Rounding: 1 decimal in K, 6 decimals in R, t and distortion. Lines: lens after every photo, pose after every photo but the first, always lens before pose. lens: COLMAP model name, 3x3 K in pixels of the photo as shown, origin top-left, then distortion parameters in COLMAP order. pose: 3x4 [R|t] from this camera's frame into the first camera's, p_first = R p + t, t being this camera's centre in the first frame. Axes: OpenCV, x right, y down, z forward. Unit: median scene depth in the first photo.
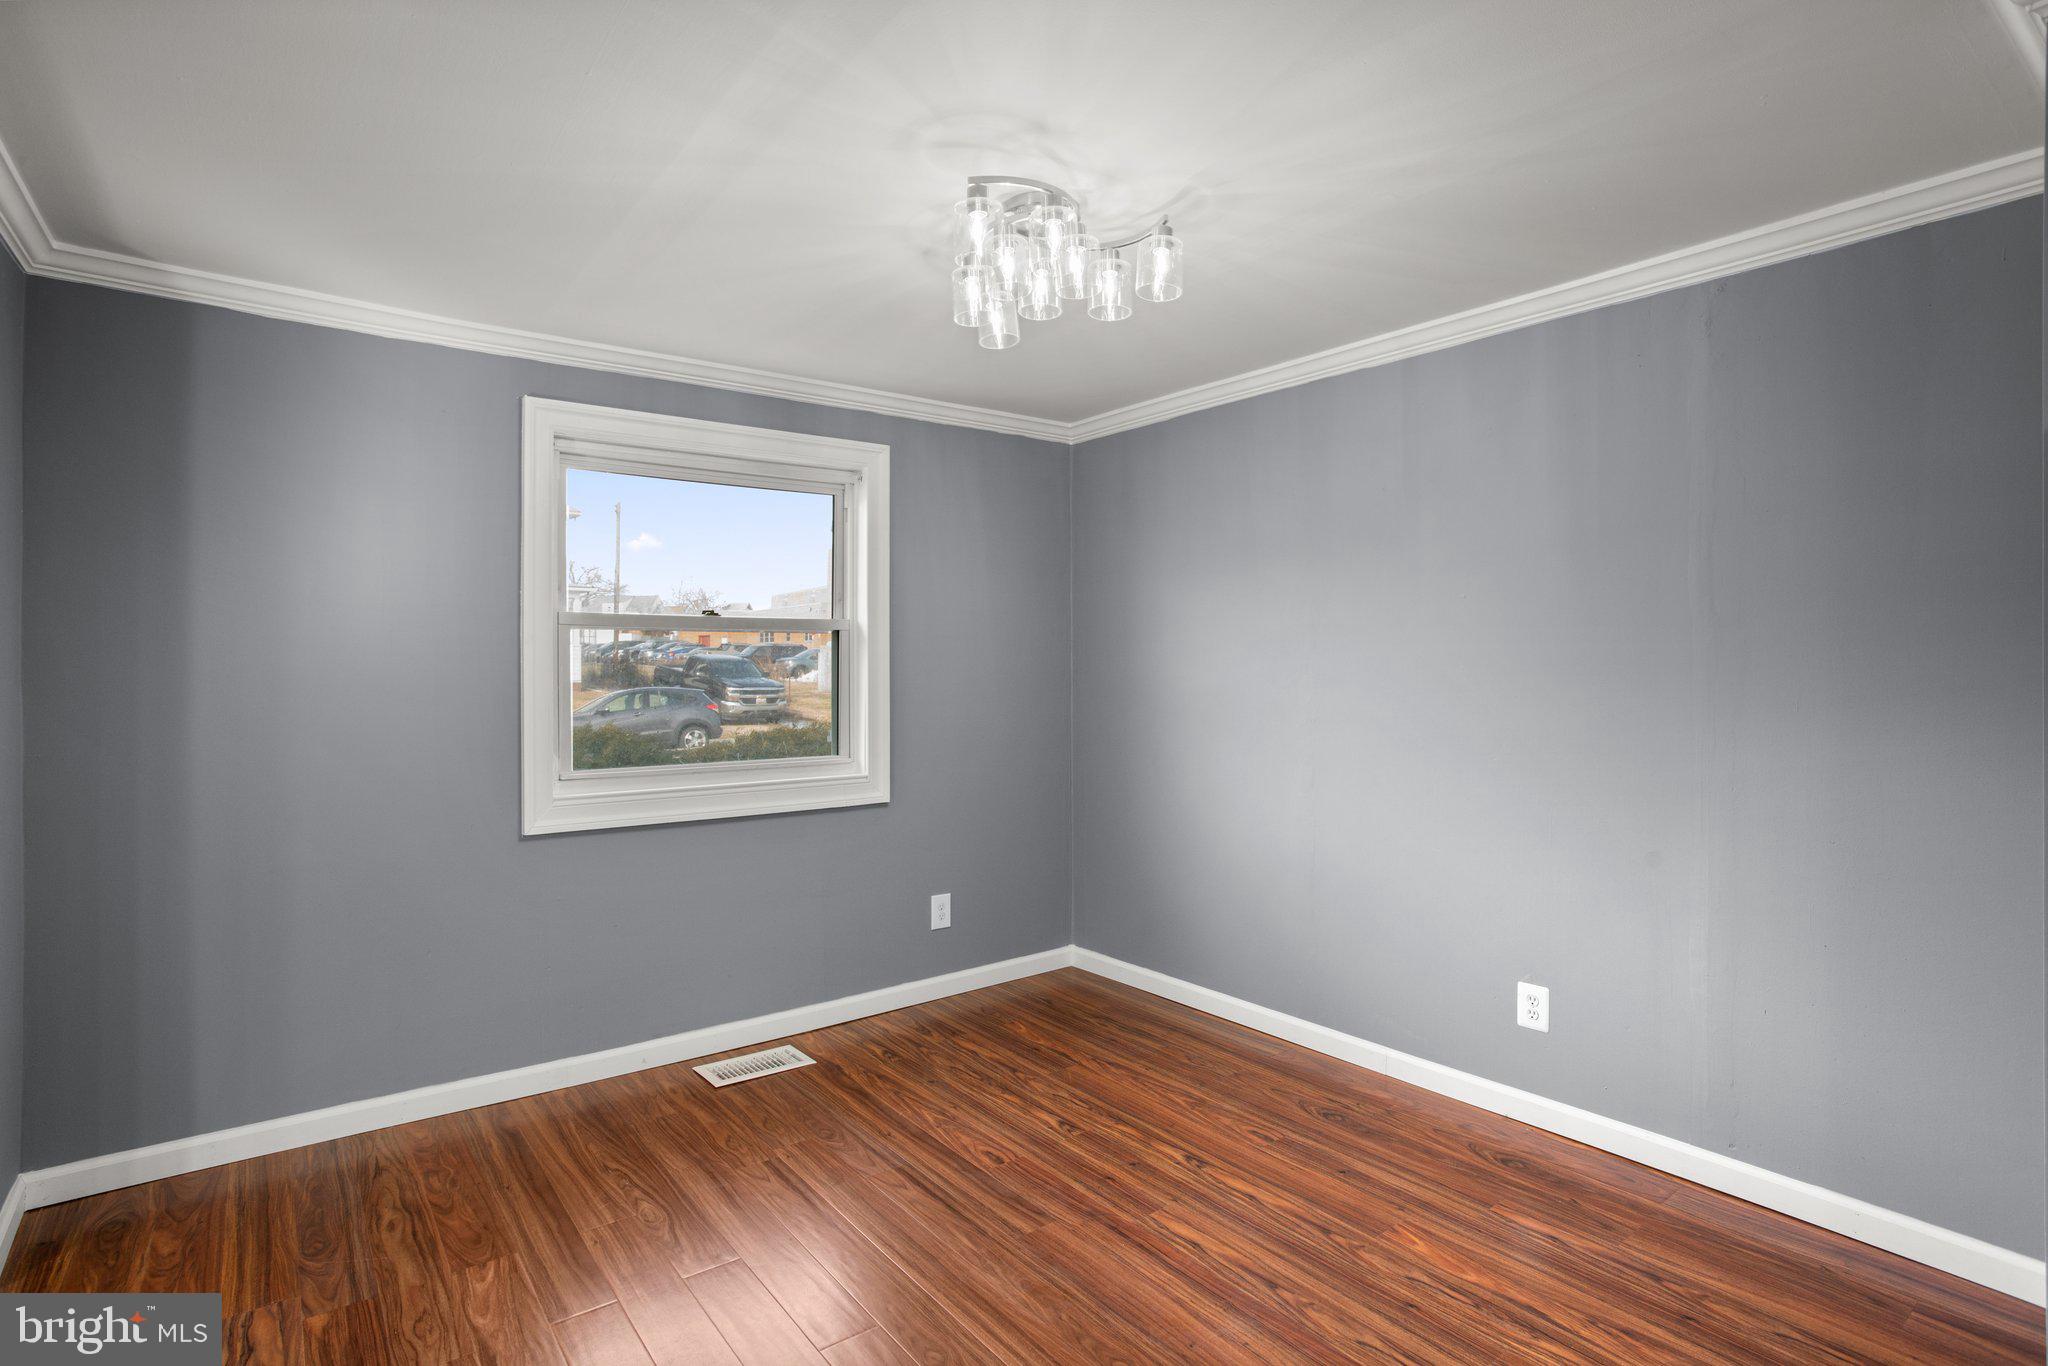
lens RADIAL K [[1017.1, 0, 1014.1], [0, 1017.1, 672.4], [0, 0, 1]] dist [-0.070300, 0.037279]
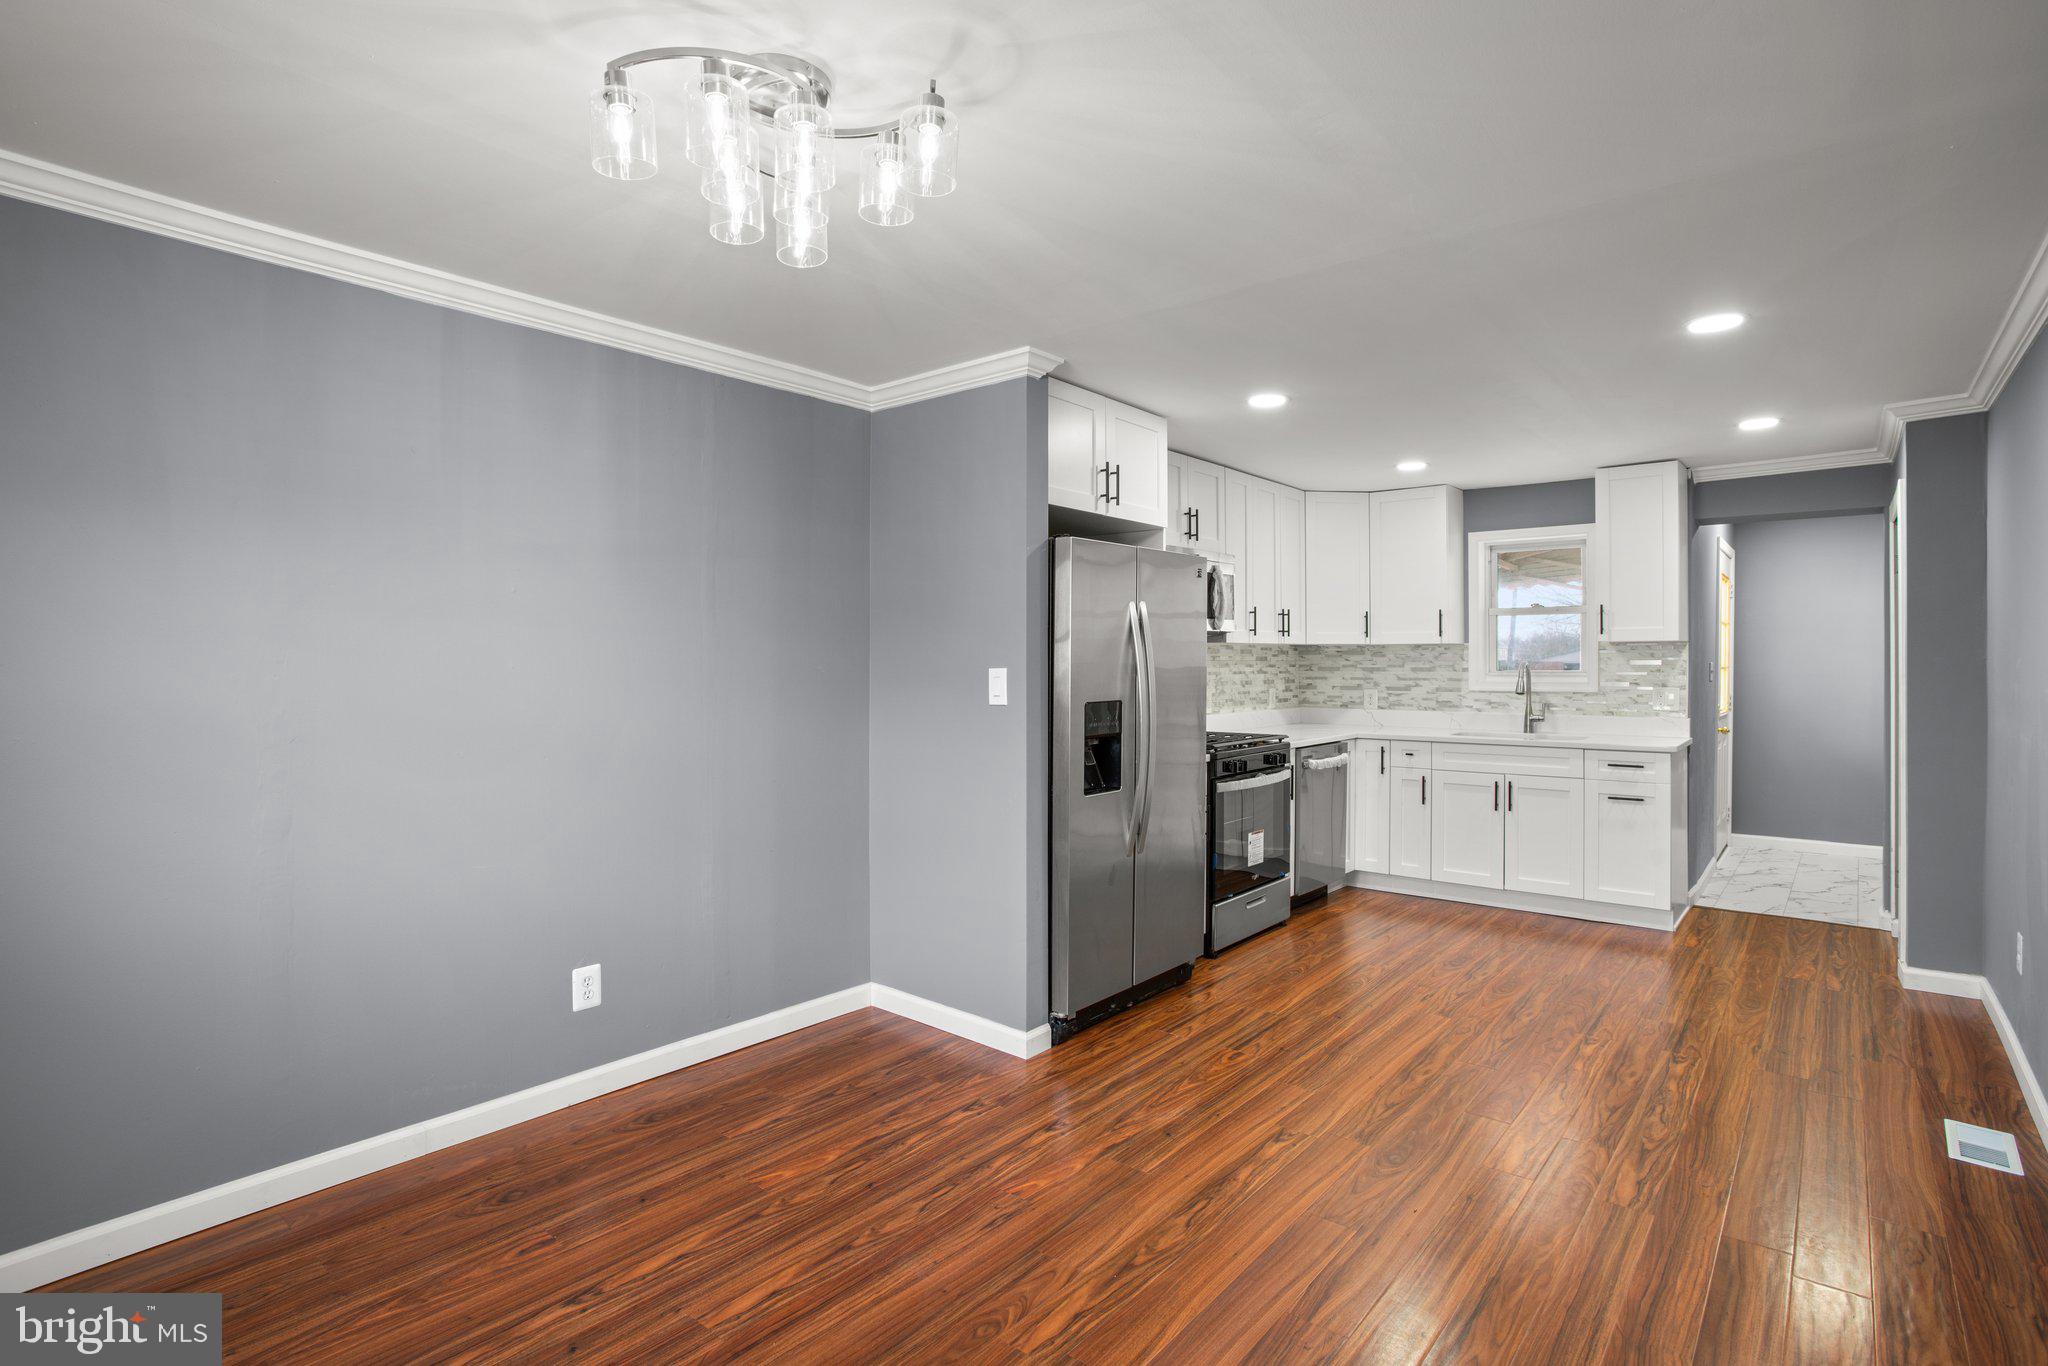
lens RADIAL K [[1017.1, 0, 1014.1], [0, 1017.1, 672.4], [0, 0, 1]] dist [-0.070300, 0.037279]
pose [[-0.223345, -0.010156, 0.974687, -0.607076], [0.003996, 0.999928, 0.011335, -0.009035], [-0.974731, 0.006427, -0.223288, 0.787967]]
